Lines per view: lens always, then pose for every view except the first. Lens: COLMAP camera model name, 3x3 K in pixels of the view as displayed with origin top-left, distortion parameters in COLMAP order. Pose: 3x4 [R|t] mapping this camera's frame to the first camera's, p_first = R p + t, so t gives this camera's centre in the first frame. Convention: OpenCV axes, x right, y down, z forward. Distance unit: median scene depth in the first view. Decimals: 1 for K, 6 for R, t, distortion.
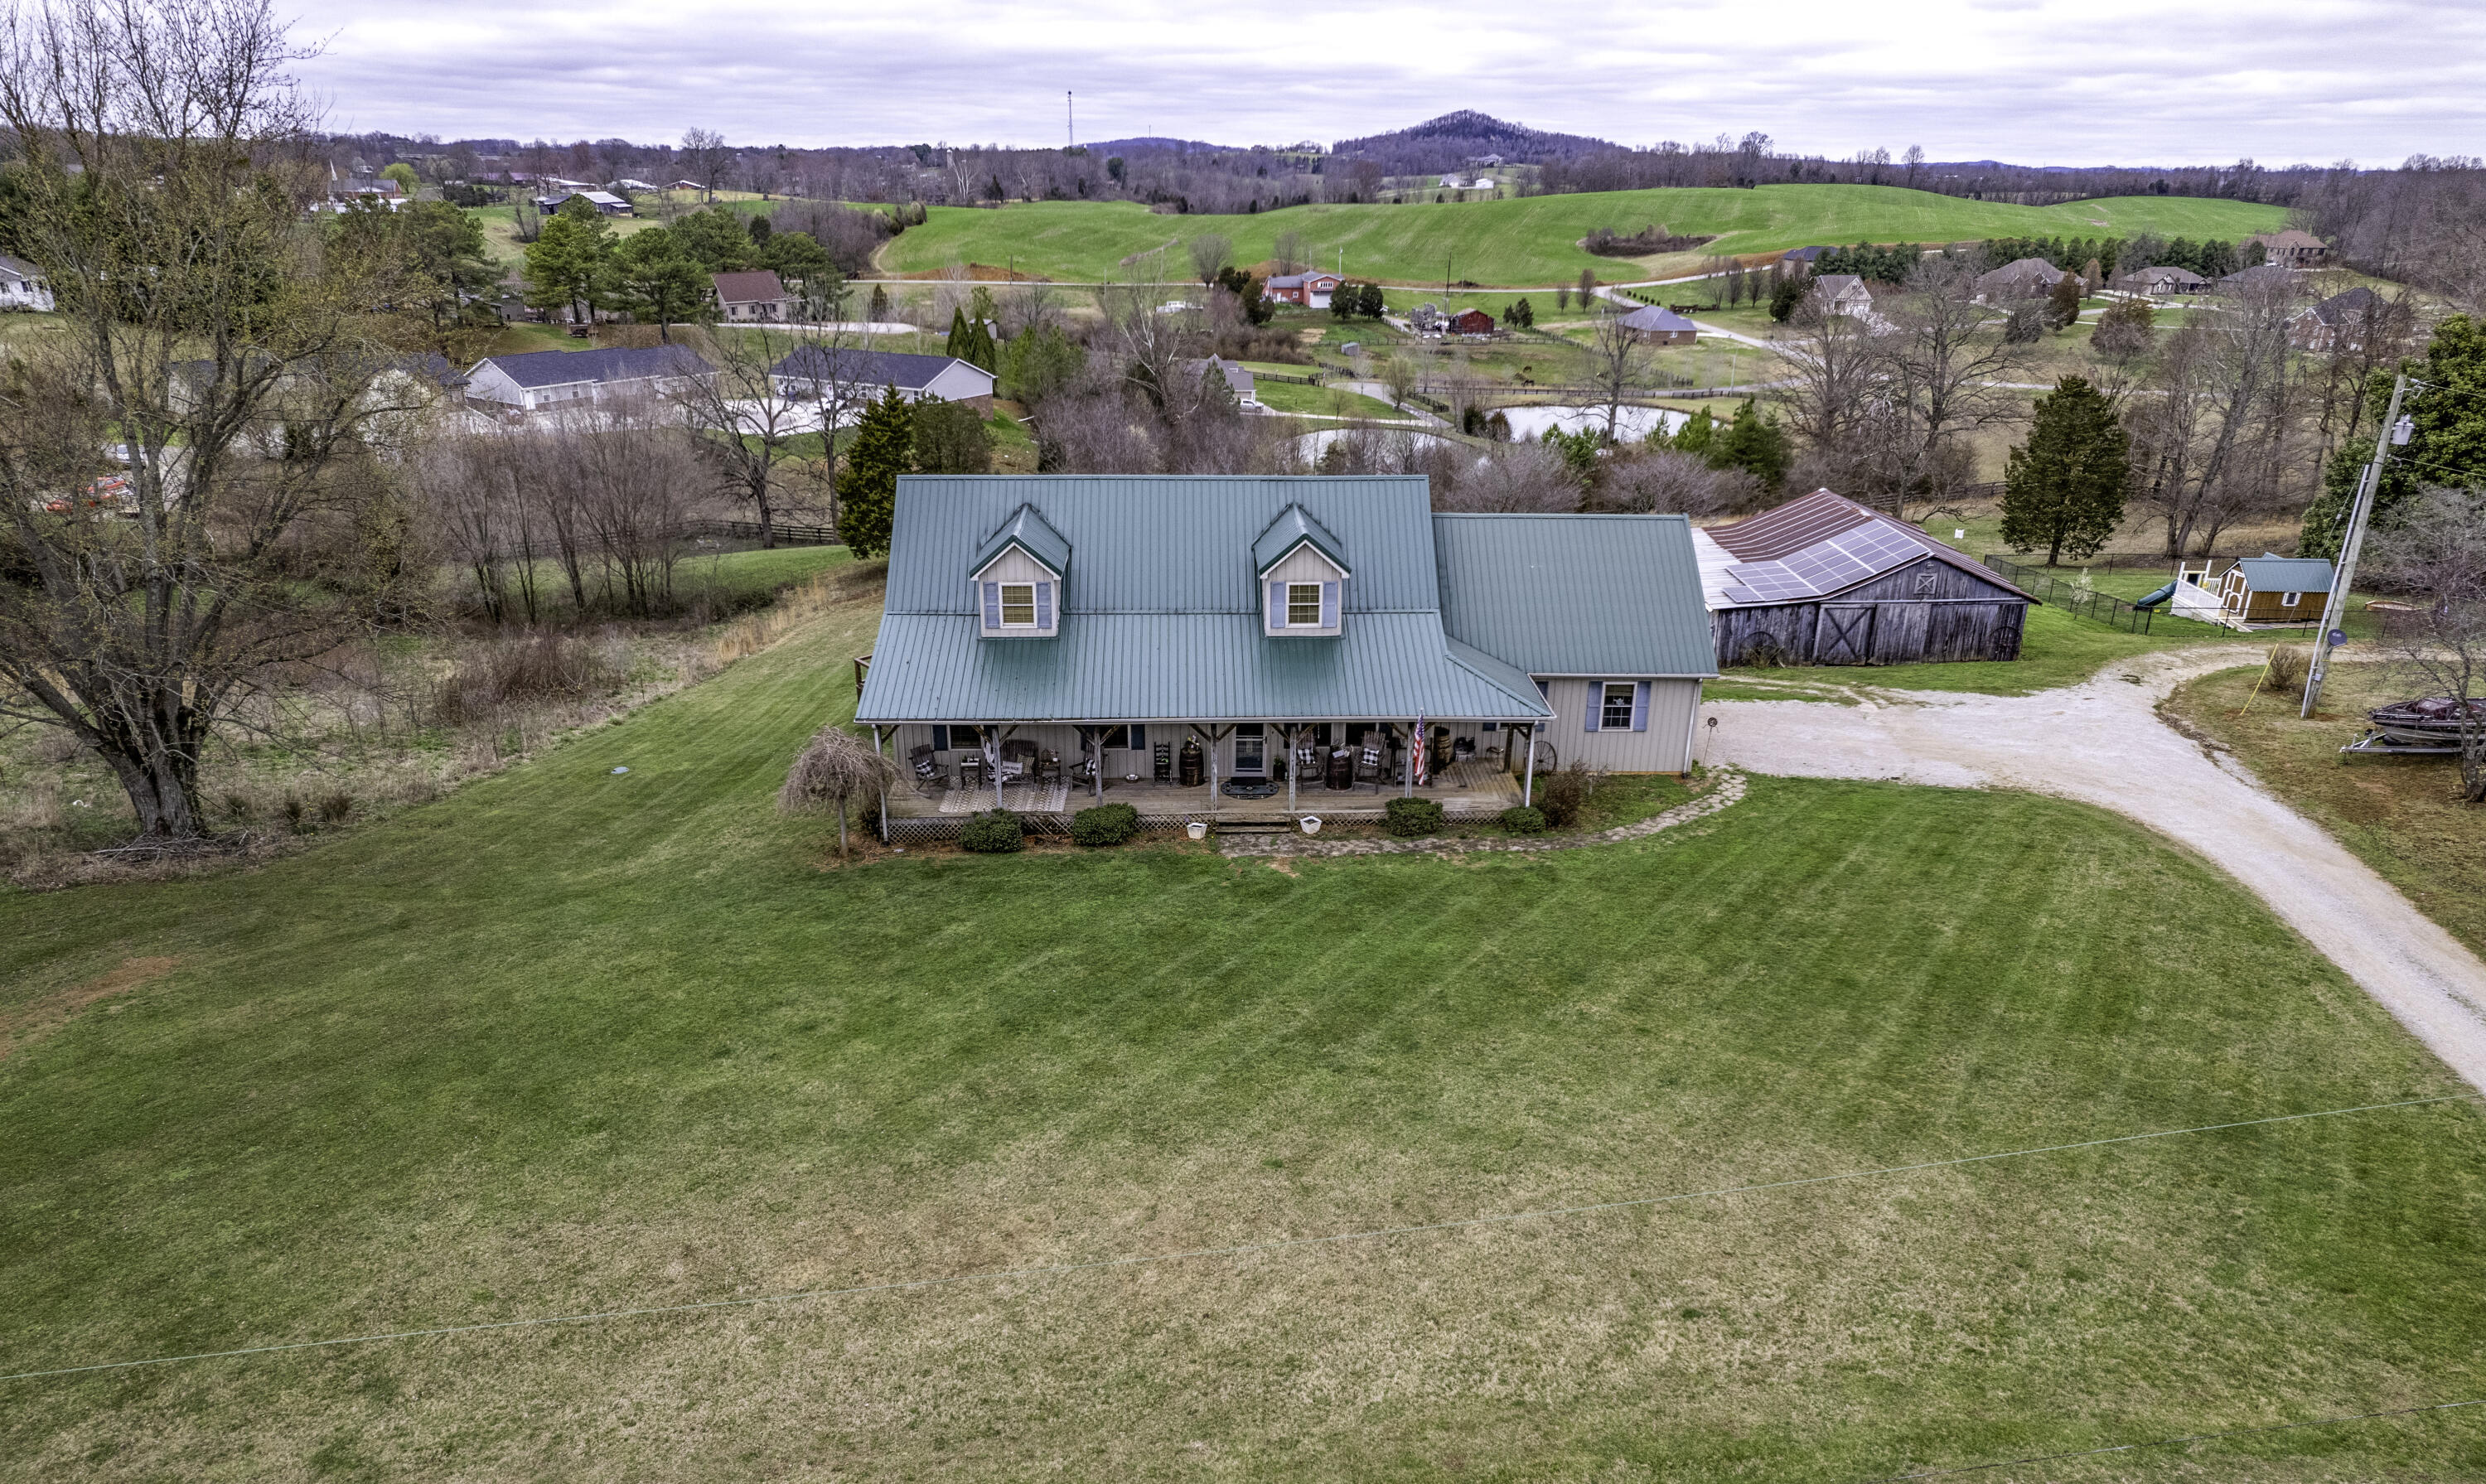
lens RADIAL K [[1596.7, 0, 1249.8], [0, 1596.7, 823.5], [0, 0, 1]] dist [-0.073567, 0.067124]
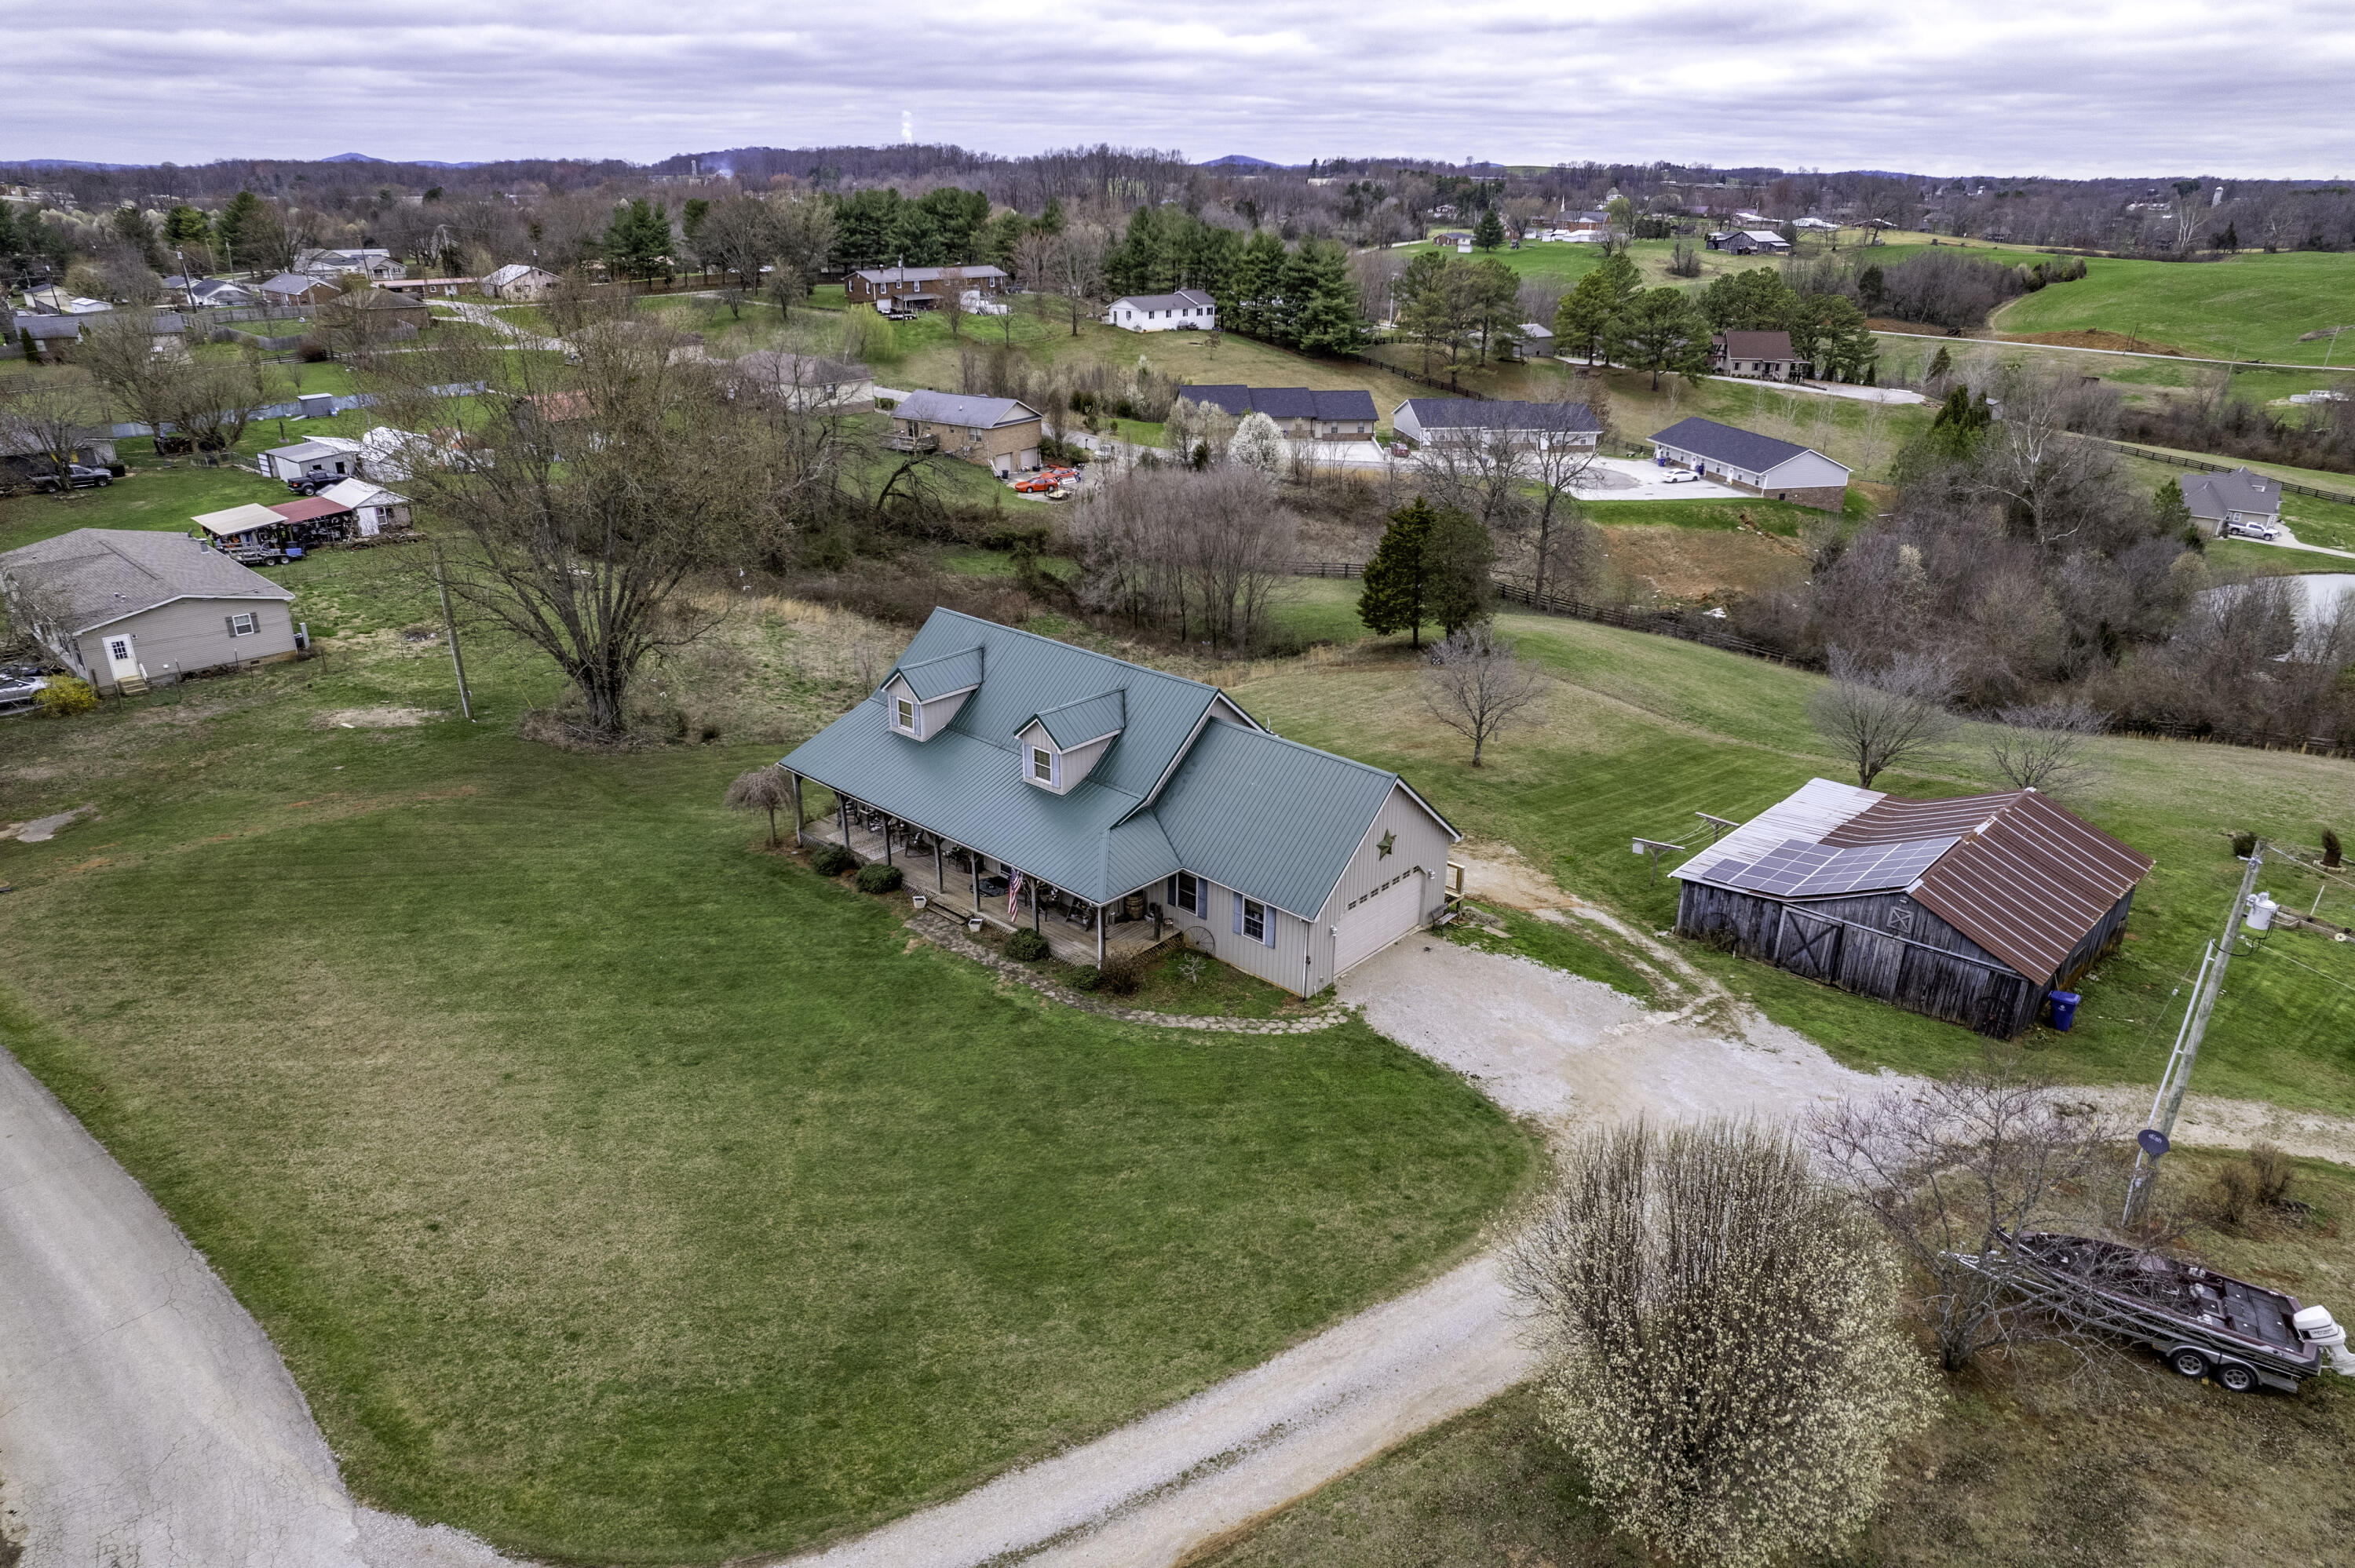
lens RADIAL K [[1510.8, 0, 1183.5], [0, 1510.8, 779.1], [0, 0, 1]] dist [-0.076543, 0.075599]
pose [[0.716117, 0.261156, -0.647282, 0.097081], [-0.273124, 0.958264, 0.084458, -0.027681], [0.642324, 0.116307, 0.757557, 0.014449]]
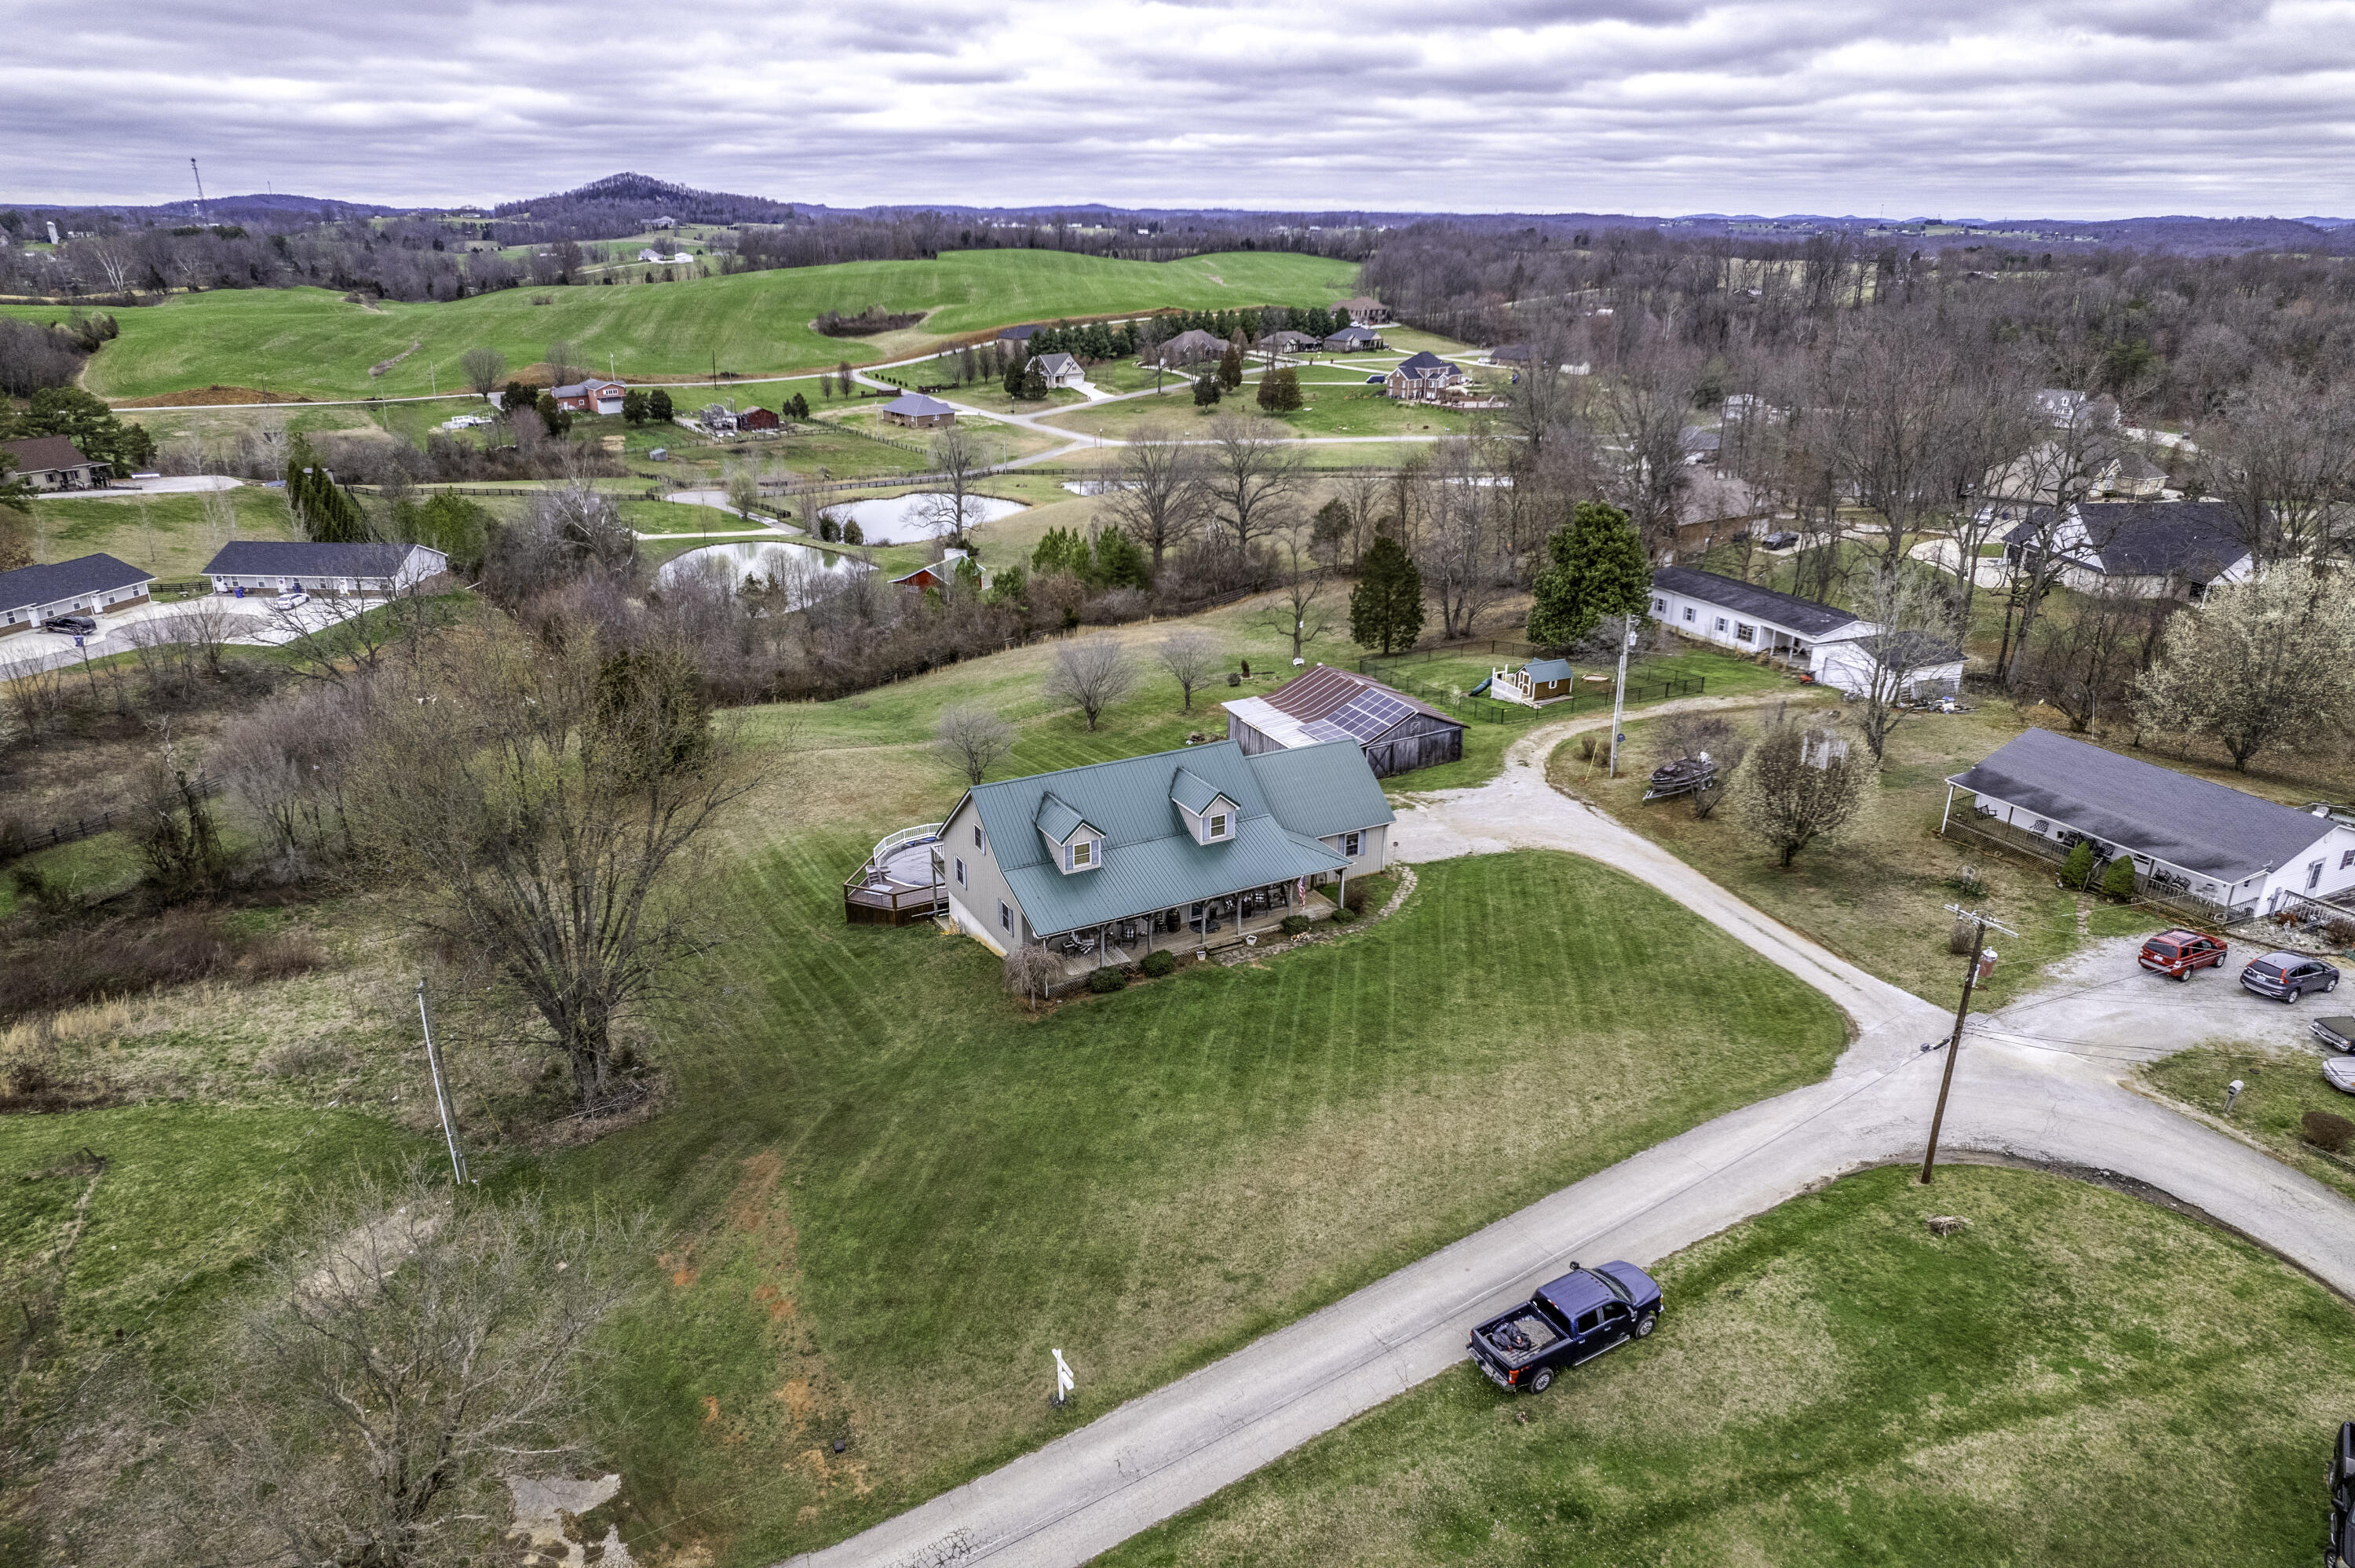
lens RADIAL K [[1510.8, 0, 1183.5], [0, 1510.8, 779.1], [0, 0, 1]] dist [-0.076543, 0.075599]
pose [[0.893195, -0.163275, 0.418981, -0.078610], [0.176708, 0.984239, 0.006843, -0.022325], [-0.413494, 0.067926, 0.907969, -0.065131]]
